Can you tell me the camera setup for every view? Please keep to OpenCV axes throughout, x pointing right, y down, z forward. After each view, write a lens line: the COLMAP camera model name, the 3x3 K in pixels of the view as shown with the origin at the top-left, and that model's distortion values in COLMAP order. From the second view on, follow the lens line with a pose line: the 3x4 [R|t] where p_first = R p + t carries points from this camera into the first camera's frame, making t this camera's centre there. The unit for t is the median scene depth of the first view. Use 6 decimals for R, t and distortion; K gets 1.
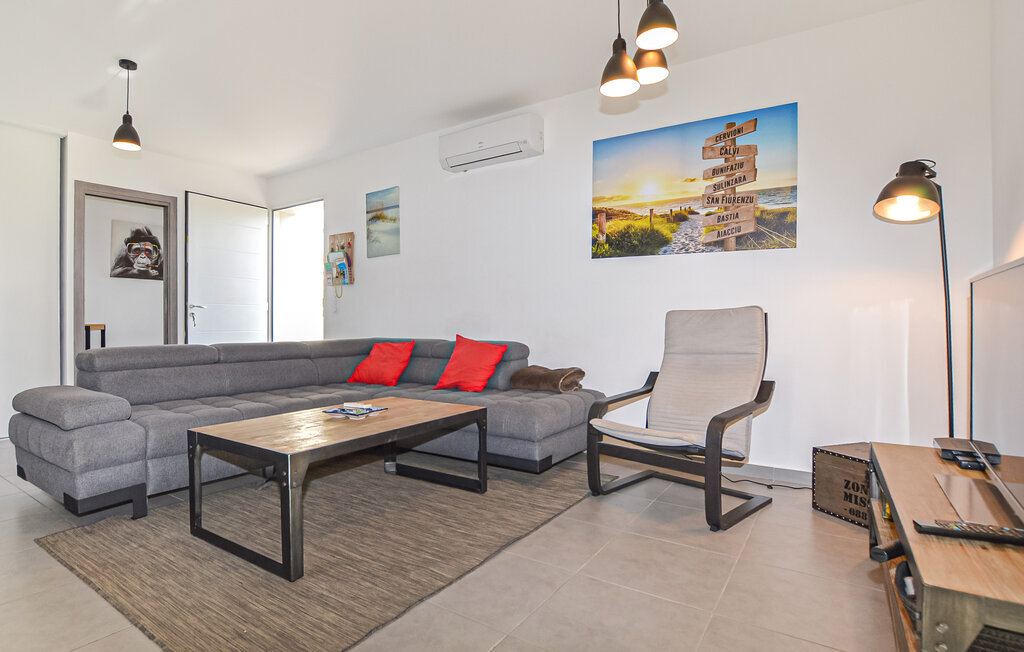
lens RADIAL K [[537.6, 0, 469.2], [0, 537.6, 325.8], [0, 0, 1]] dist [-0.023151, 0.000023]
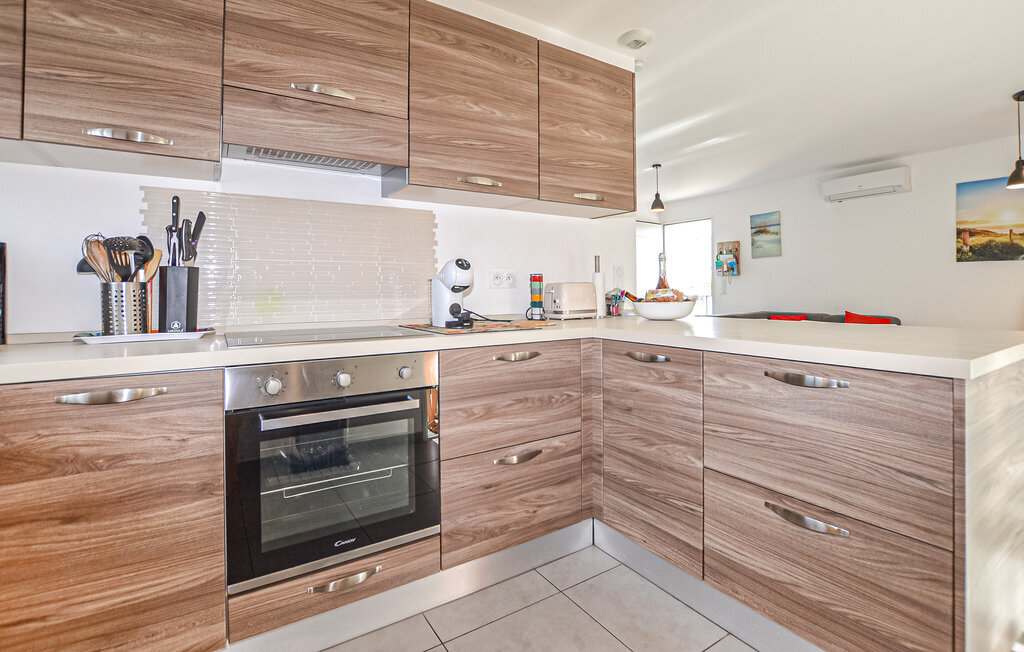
lens RADIAL K [[476.7, 0, 512.7], [0, 476.7, 284.3], [0, 0, 1]] dist [-0.032300, 0.004958]
pose [[0.937671, -0.011082, -0.347348, -0.500871], [0.006878, 0.999887, -0.013332, -0.056015], [0.347457, 0.010112, 0.937641, -0.668171]]
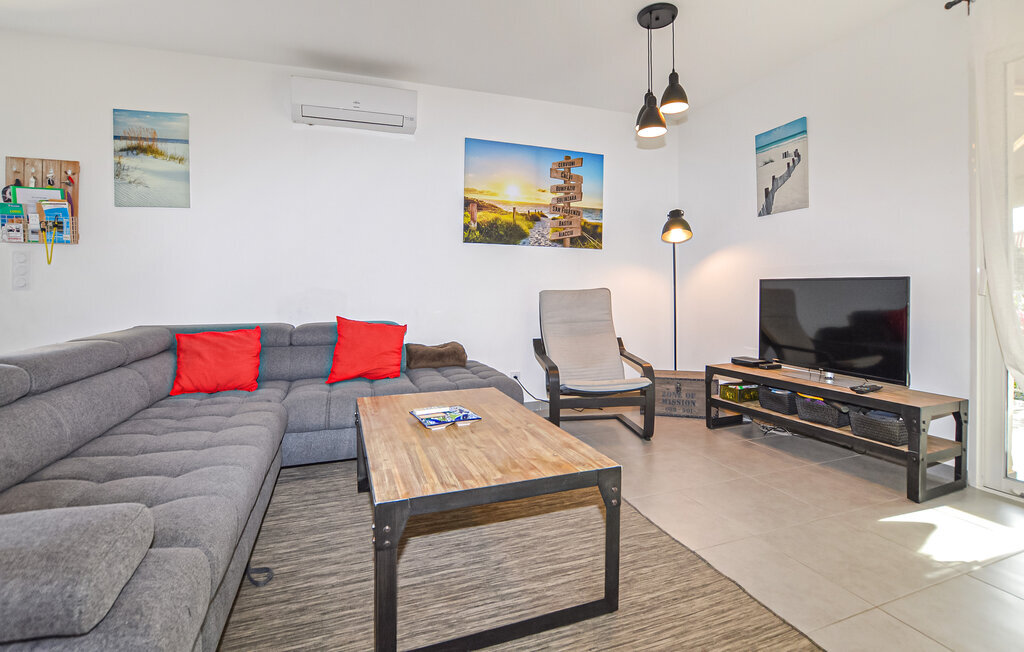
lens RADIAL K [[476.7, 0, 525.1], [0, 476.7, 293.3], [0, 0, 1]] dist [-0.032300, 0.004958]
pose [[0.544801, -0.009280, 0.838514, -0.552996], [0.008256, 0.999950, 0.005703, -0.025025], [-0.838525, 0.003815, 0.544850, 0.367451]]
